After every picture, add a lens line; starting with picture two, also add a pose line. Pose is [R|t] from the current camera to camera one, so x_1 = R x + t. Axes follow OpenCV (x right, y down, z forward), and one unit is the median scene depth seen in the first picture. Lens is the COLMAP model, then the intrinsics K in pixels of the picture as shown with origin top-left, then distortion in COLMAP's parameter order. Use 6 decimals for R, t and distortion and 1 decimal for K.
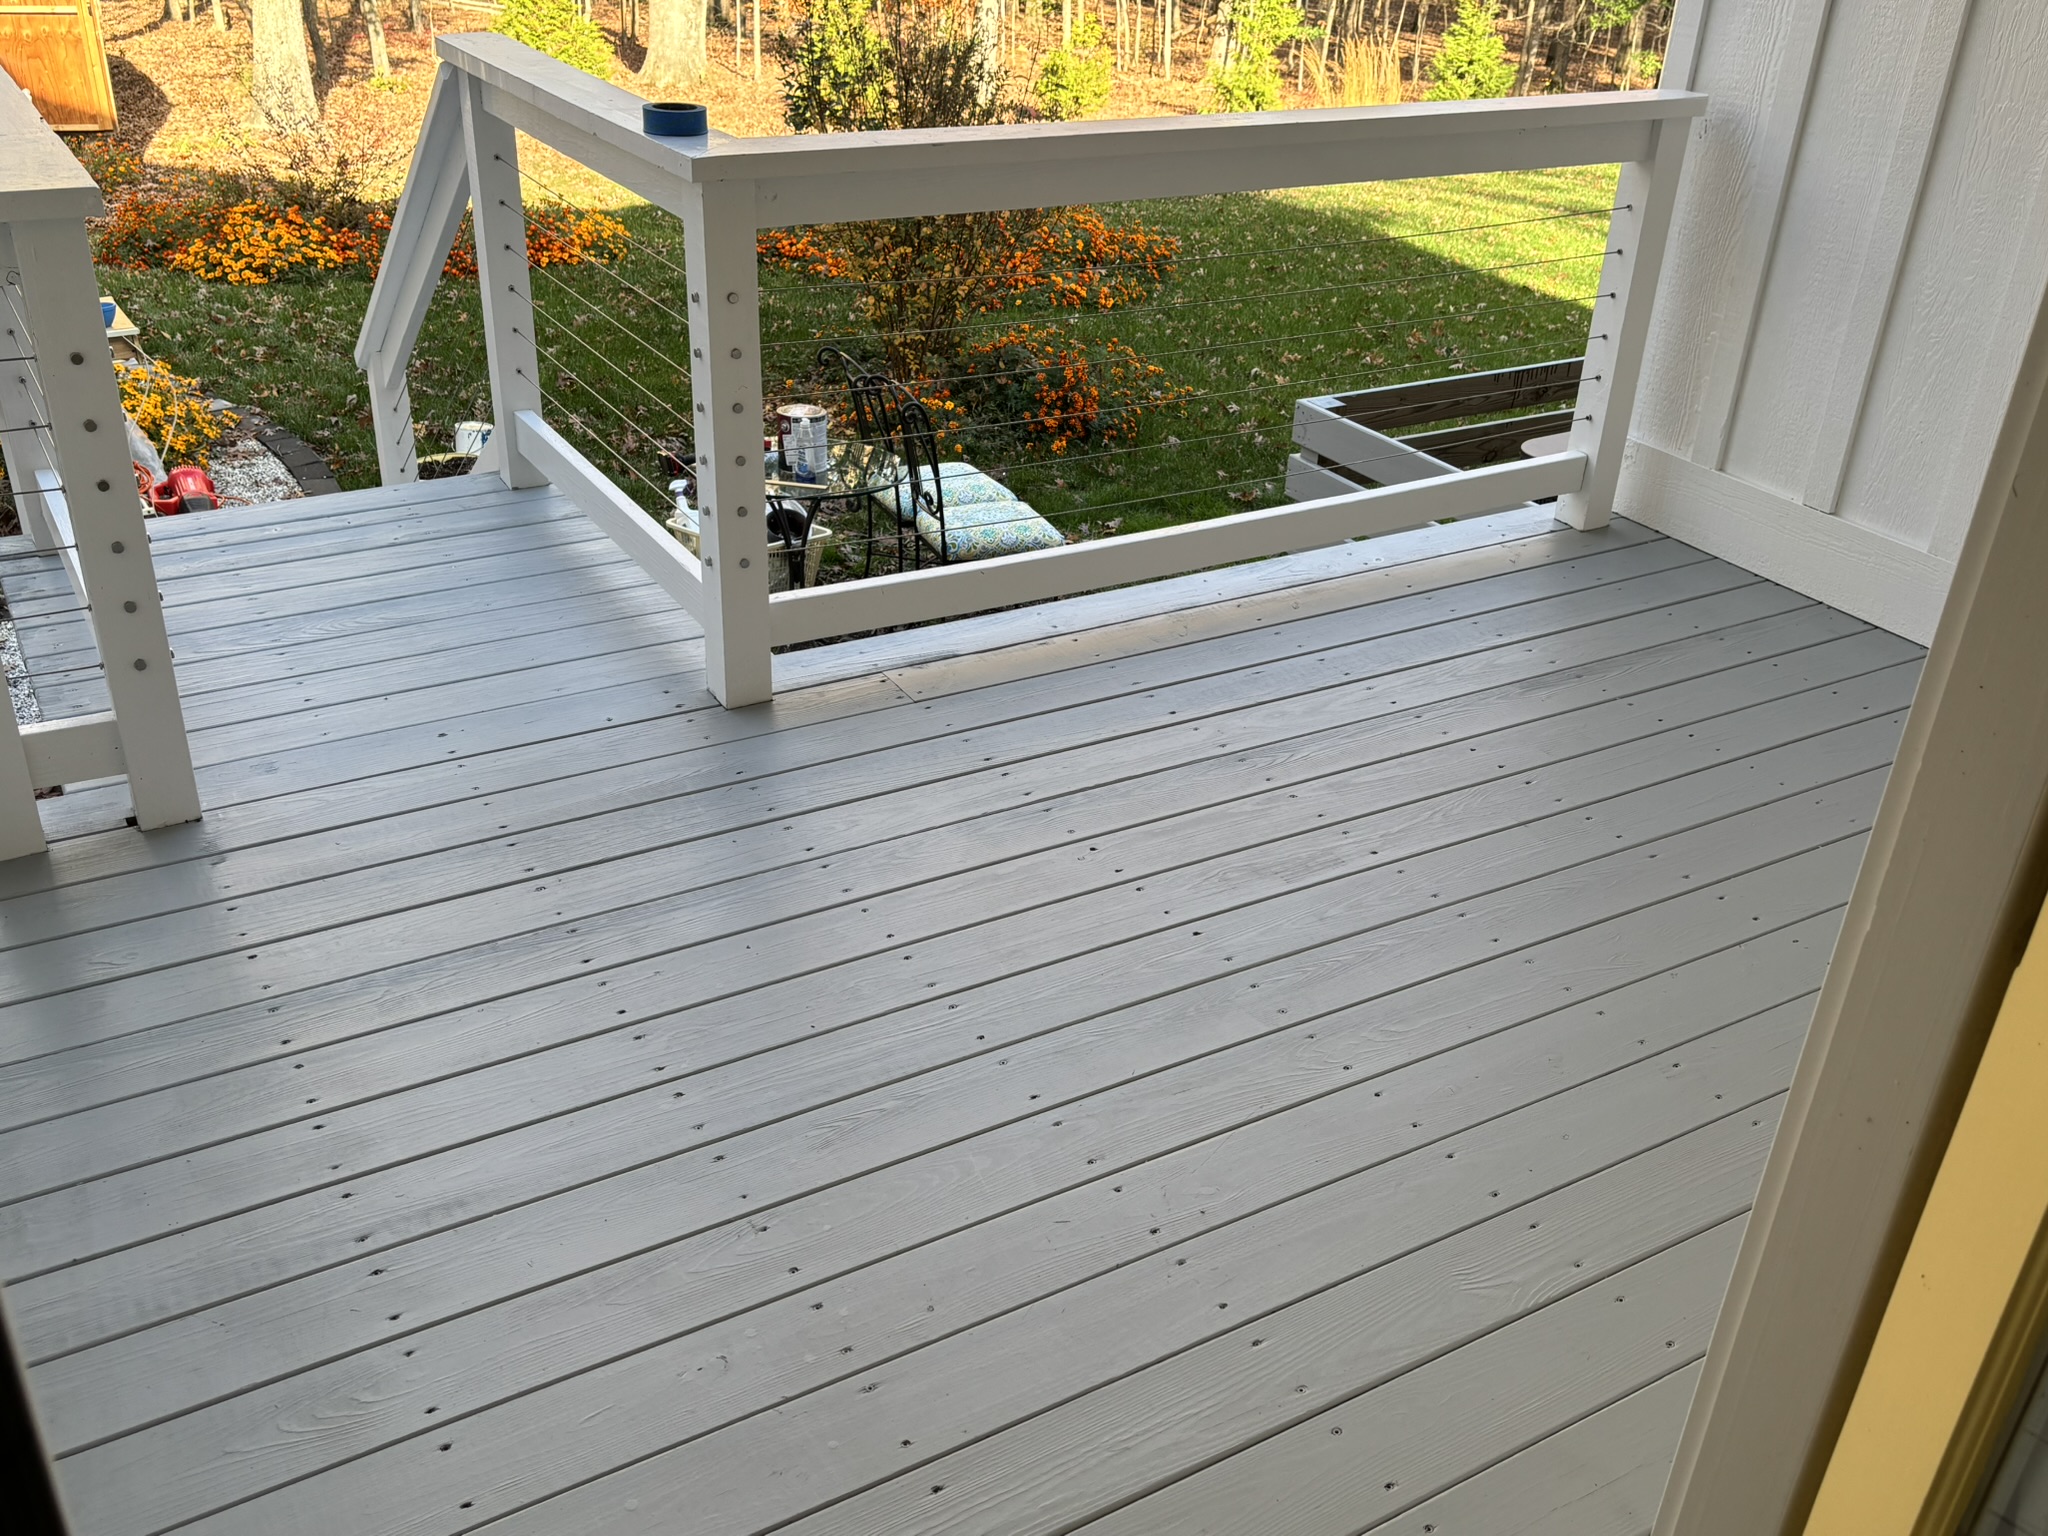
lens RADIAL K [[1814.9, 0, 1030.6], [0, 1814.9, 771.0], [0, 0, 1]] dist [0.035645, -0.035659]
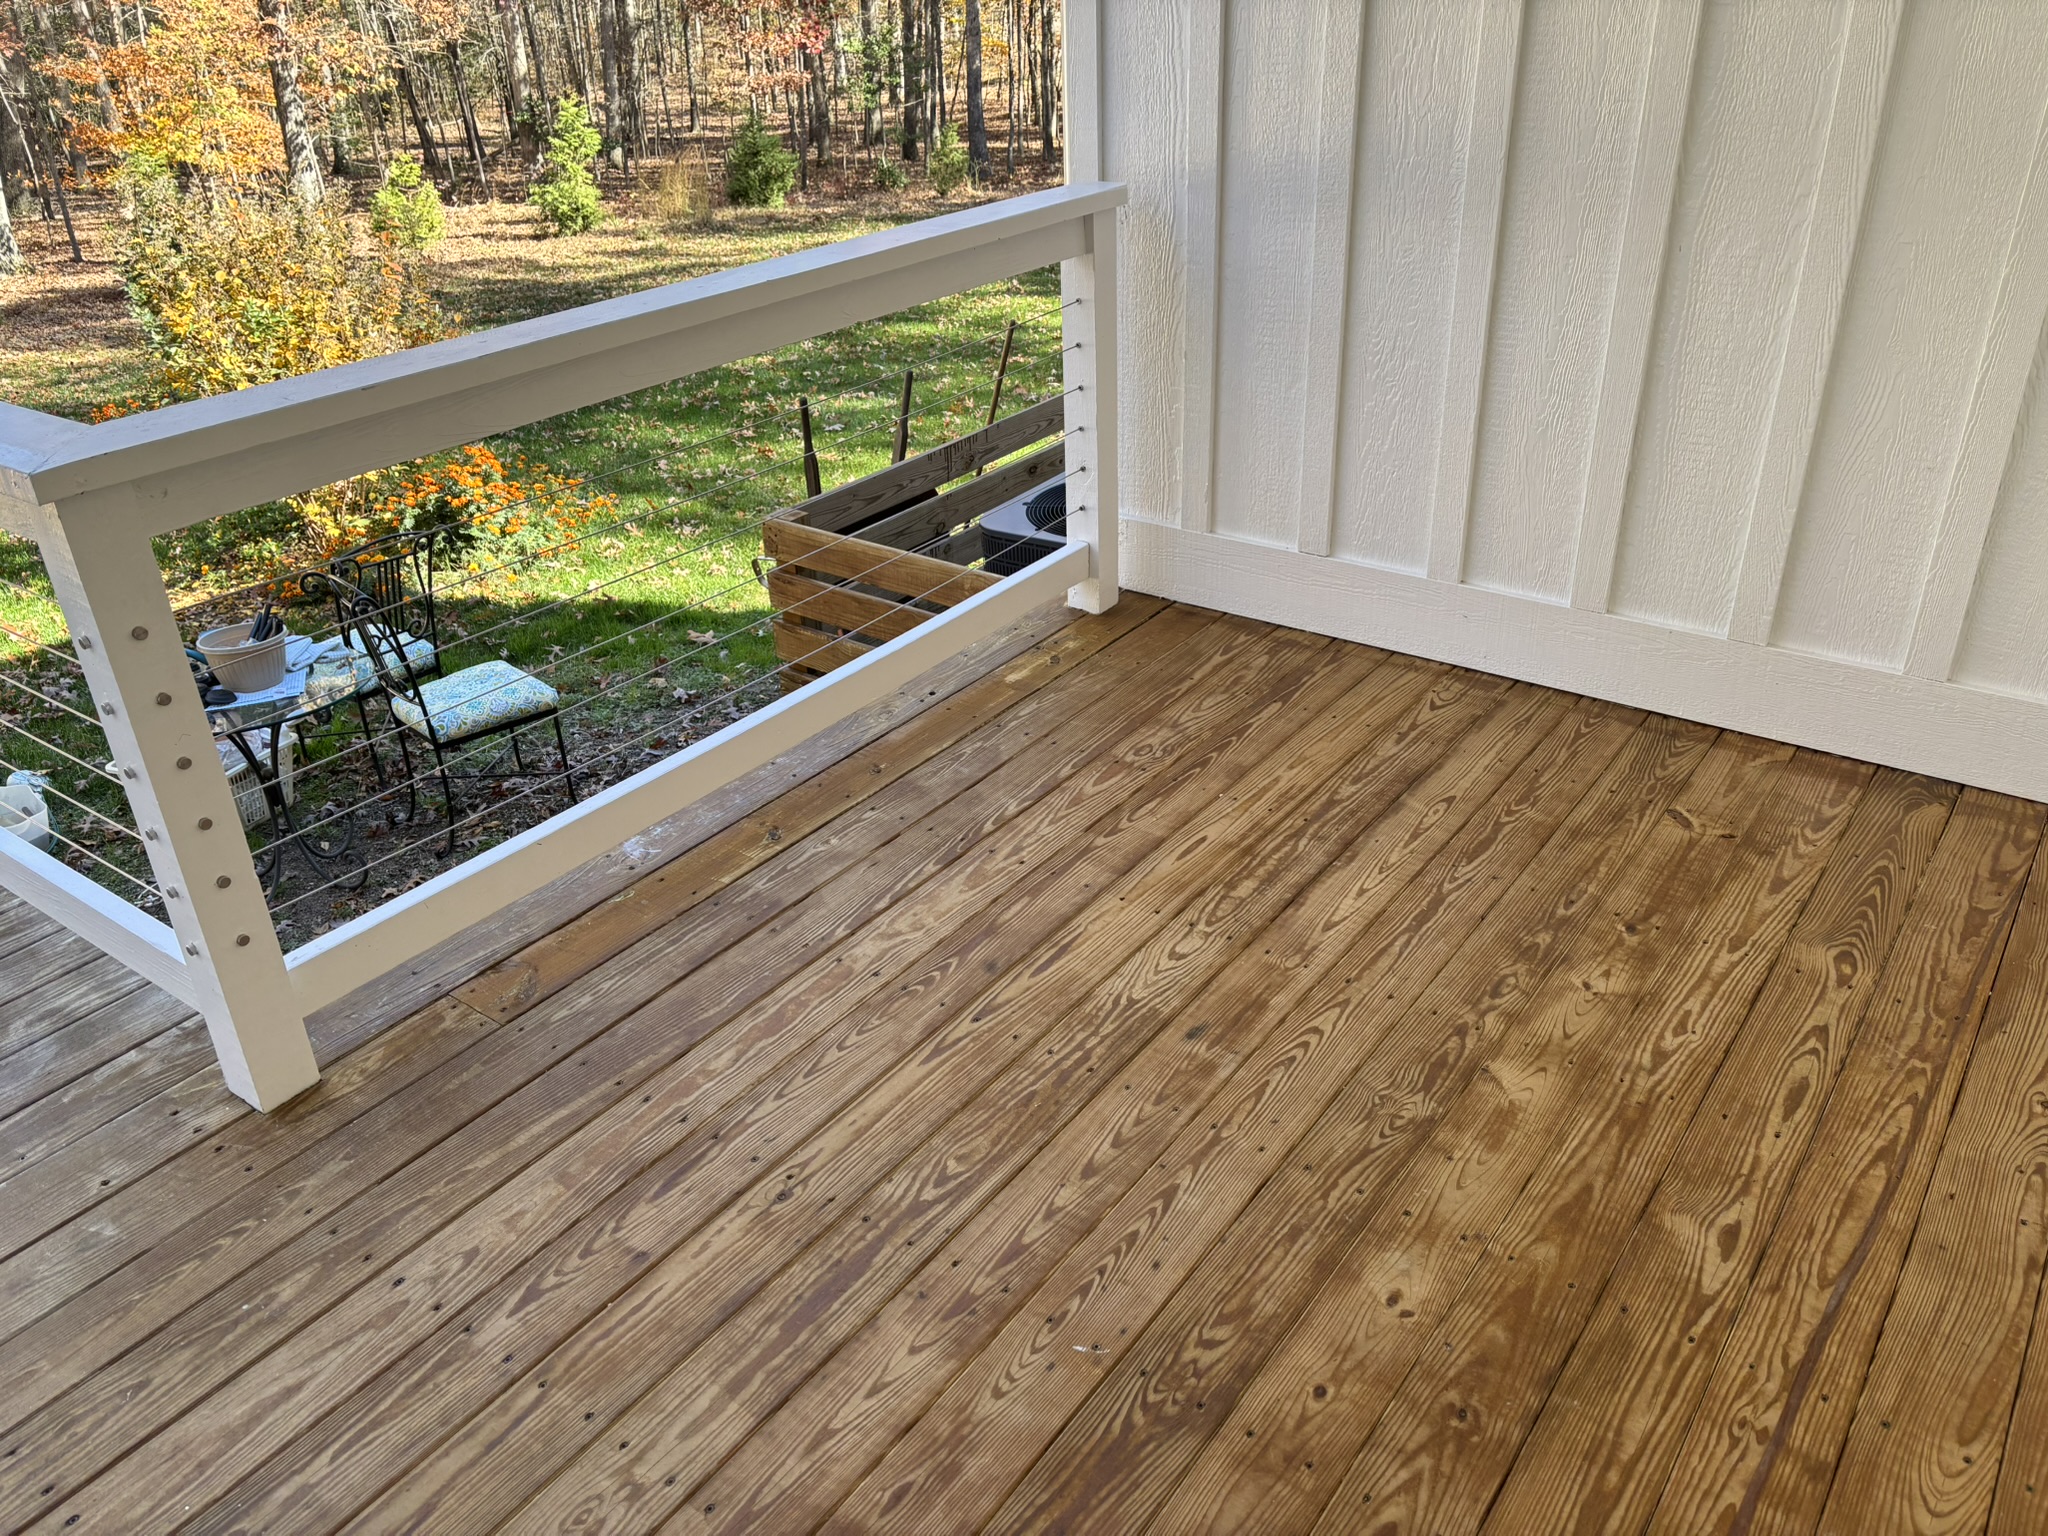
lens RADIAL K [[1551.1, 0, 1013.9], [0, 1551.1, 767.2], [0, 0, 1]] dist [0.032699, -0.029359]
pose [[0.918215, -0.258000, 0.300529, -0.030493], [0.255933, 0.965553, 0.046956, -0.109148], [-0.302292, 0.033800, 0.952616, 0.196267]]
